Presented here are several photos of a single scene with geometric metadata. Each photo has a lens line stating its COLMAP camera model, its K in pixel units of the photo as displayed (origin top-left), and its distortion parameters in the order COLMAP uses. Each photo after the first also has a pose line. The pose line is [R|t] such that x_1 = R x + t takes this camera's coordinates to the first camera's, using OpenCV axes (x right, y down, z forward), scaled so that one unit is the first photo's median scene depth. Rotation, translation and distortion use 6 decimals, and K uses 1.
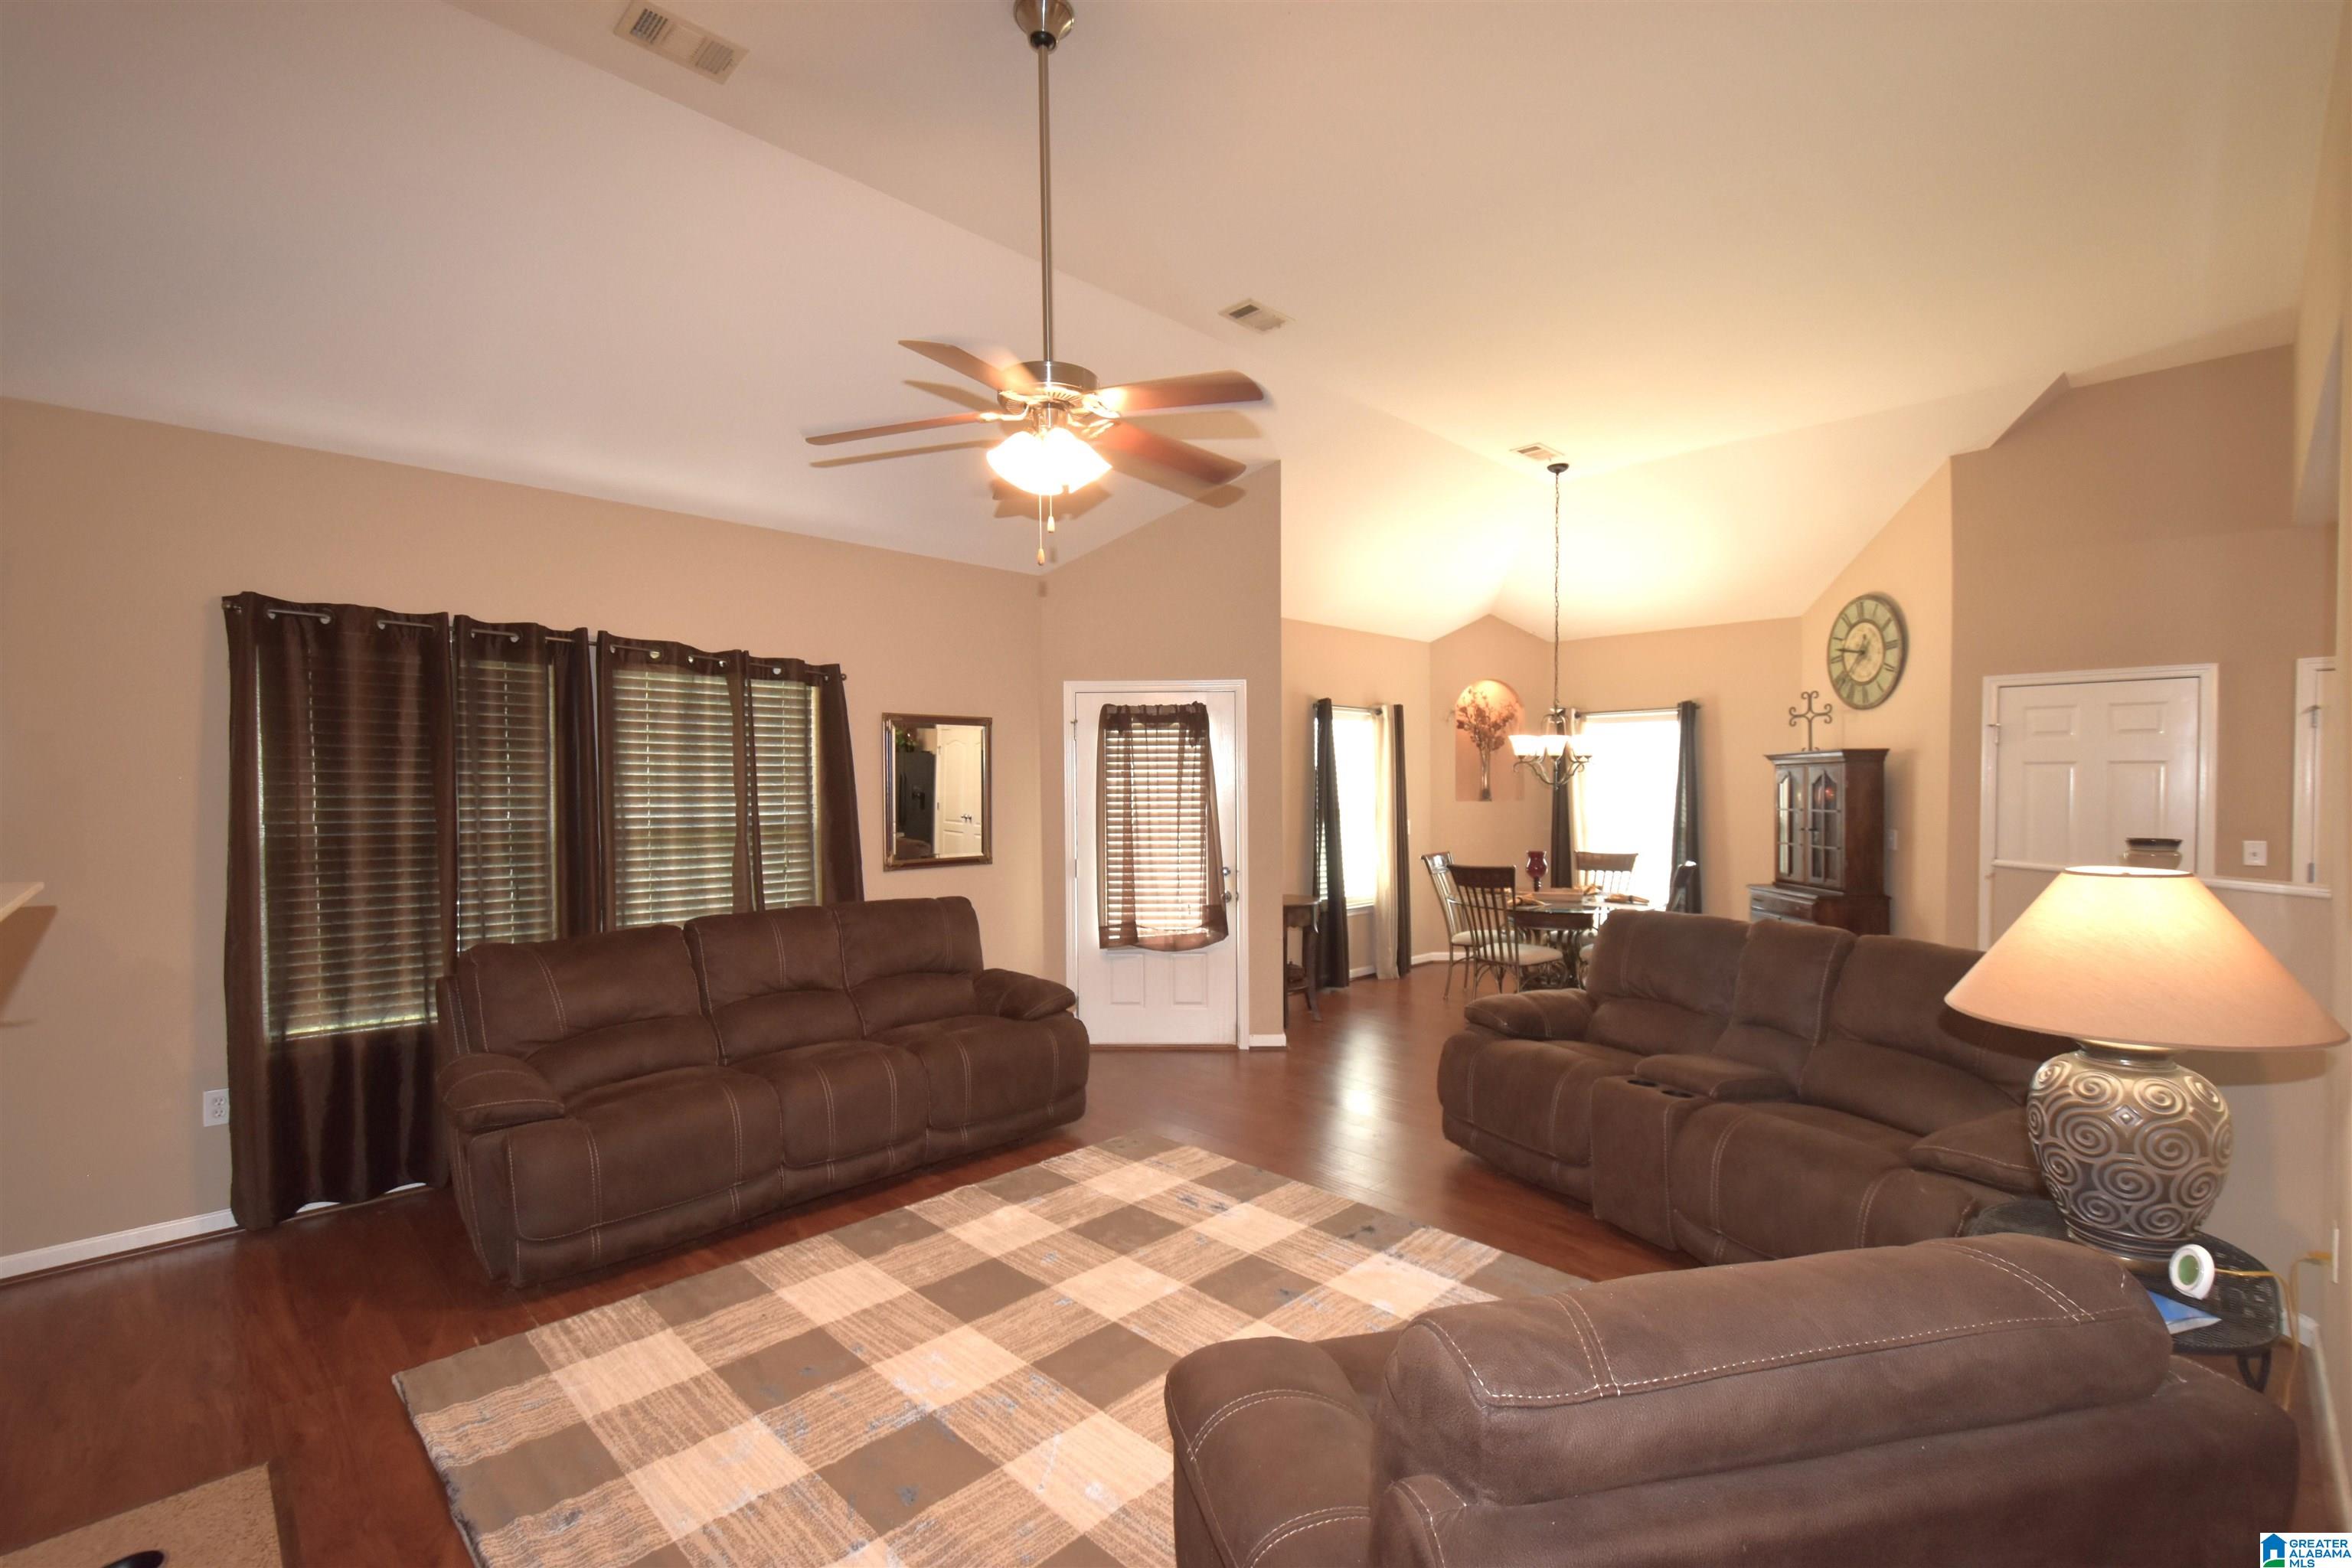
lens RADIAL K [[1061.1, 0, 1185.3], [0, 1061.1, 805.8], [0, 0, 1]] dist [0.012654, -0.010794]
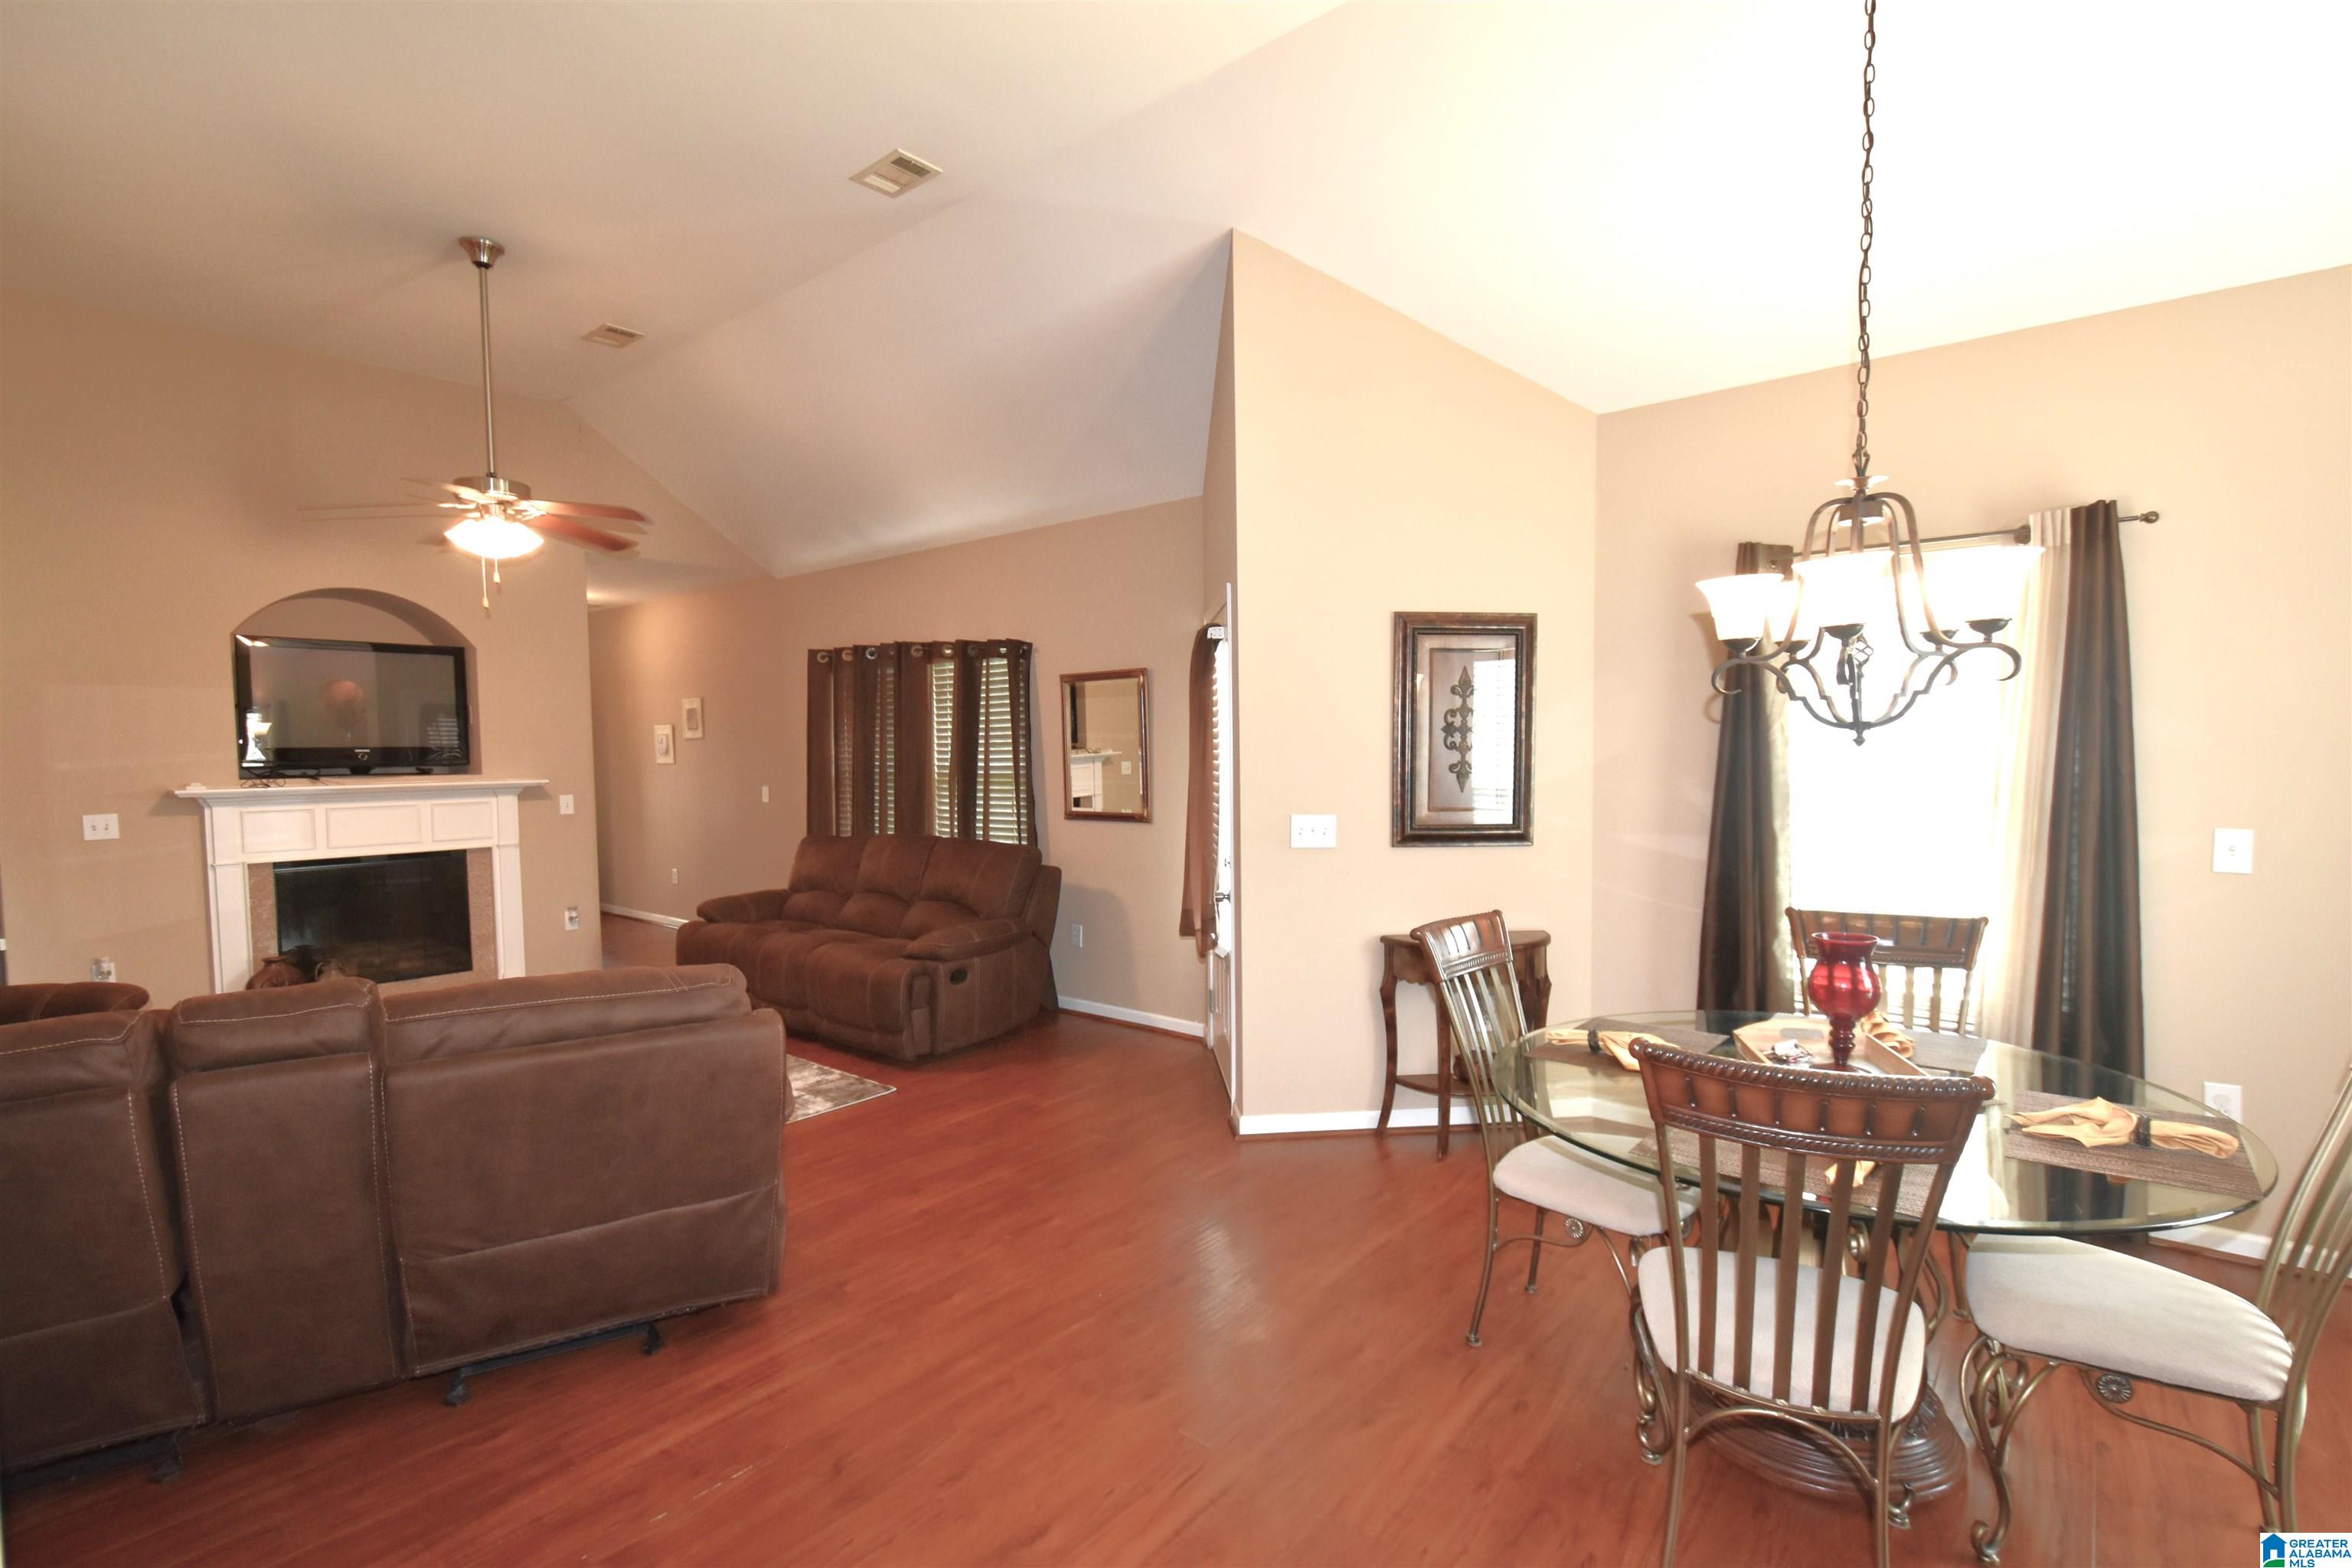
lens RADIAL K [[1095.9, 0, 1188.4], [0, 1095.9, 803.5], [0, 0, 1]] dist [0.009991, -0.010503]
pose [[0.087785, 0.057319, -0.994489, 0.672129], [-0.005210, 0.998356, 0.057082, -0.015605], [0.996126, 0.000170, 0.087939, 0.802123]]
